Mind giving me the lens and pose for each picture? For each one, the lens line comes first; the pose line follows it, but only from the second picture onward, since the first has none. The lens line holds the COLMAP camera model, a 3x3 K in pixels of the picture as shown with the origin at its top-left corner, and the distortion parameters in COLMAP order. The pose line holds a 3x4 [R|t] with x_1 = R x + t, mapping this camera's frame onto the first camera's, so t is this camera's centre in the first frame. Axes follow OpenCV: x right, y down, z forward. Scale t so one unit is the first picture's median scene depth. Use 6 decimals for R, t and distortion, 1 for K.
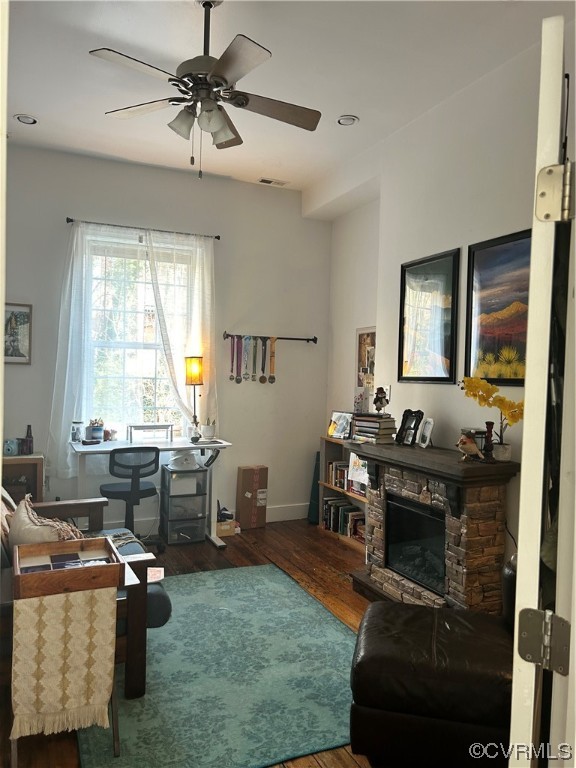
lens RADIAL K [[589.1, 0, 289.4], [0, 589.1, 384.7], [0, 0, 1]] dist [0.066005, 0.001122]
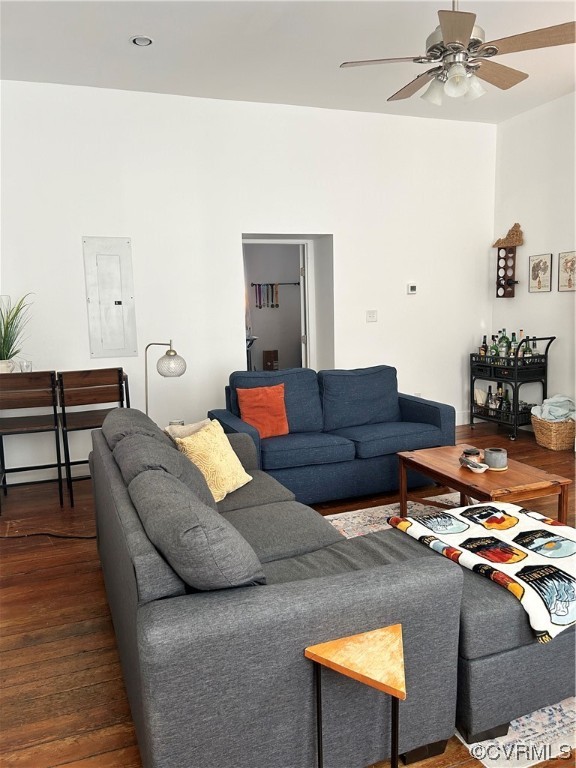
lens RADIAL K [[589.1, 0, 290.5], [0, 589.1, 382.5], [0, 0, 1]] dist [0.066005, 0.001122]
pose [[0.997006, -0.055497, -0.053853, 0.107587], [0.061175, 0.992017, 0.110268, 0.031323], [0.047303, -0.113232, 0.992442, -0.989540]]
